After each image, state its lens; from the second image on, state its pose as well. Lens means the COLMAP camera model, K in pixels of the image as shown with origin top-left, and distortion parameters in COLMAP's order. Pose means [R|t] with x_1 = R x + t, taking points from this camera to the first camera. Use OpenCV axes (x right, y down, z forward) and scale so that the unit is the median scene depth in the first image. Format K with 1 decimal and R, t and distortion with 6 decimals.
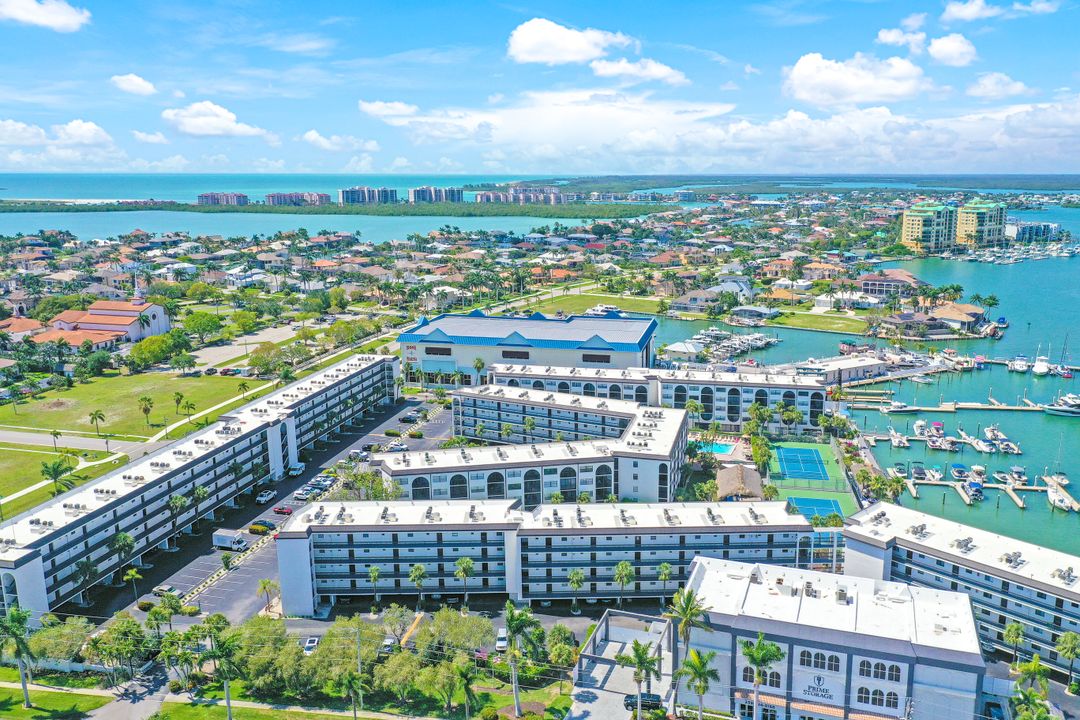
lens RADIAL K [[874.2, 0, 558.3], [0, 874.2, 380.5], [0, 0, 1]] dist [-0.004777, 0.002173]
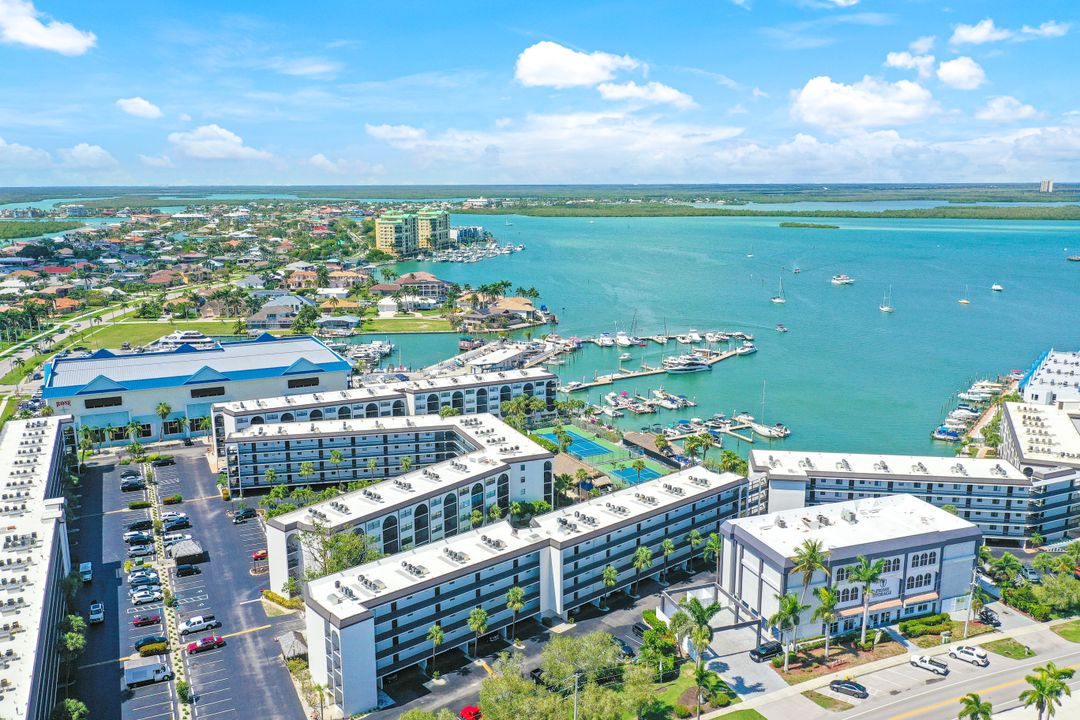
lens RADIAL K [[868.6, 0, 524.1], [0, 868.6, 380.6], [0, 0, 1]] dist [-0.006219, 0.001261]
pose [[0.782058, -0.139627, 0.607363, -0.385296], [0.146471, 0.988460, 0.038637, -0.033008], [-0.605748, 0.058745, 0.793485, 0.138056]]
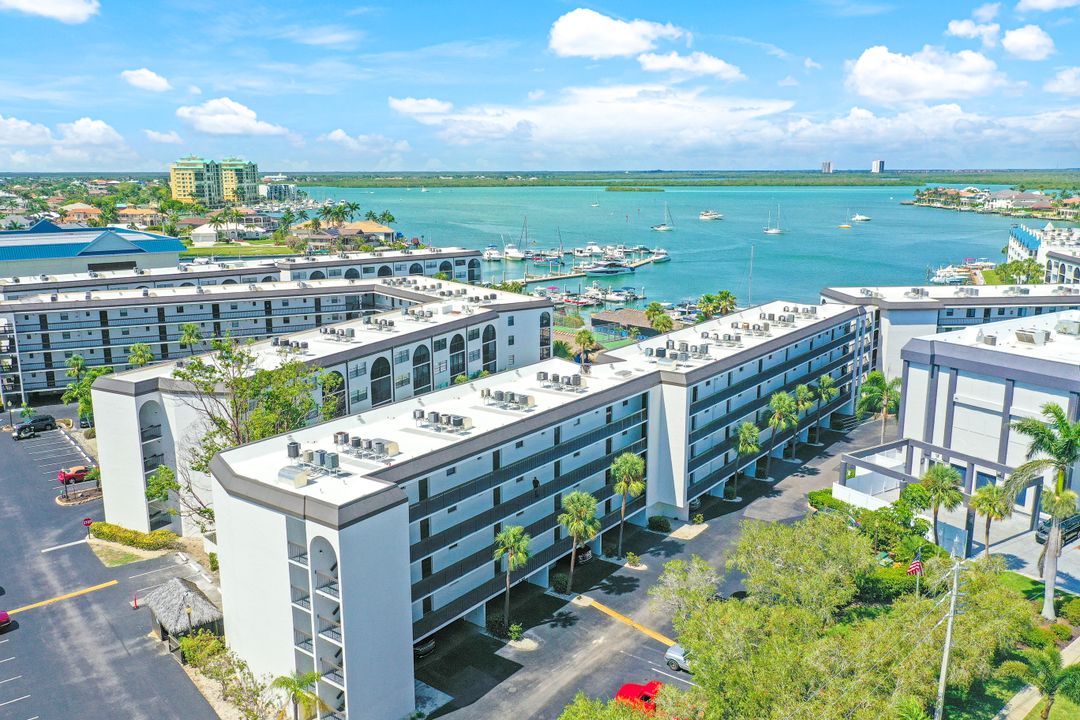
lens RADIAL K [[868.6, 0, 524.1], [0, 868.6, 380.6], [0, 0, 1]] dist [-0.006219, 0.001261]
pose [[0.617546, -0.173578, 0.767142, -0.307820], [0.180033, 0.980645, 0.076960, 0.068309], [-0.765653, 0.090585, 0.636844, 0.435883]]
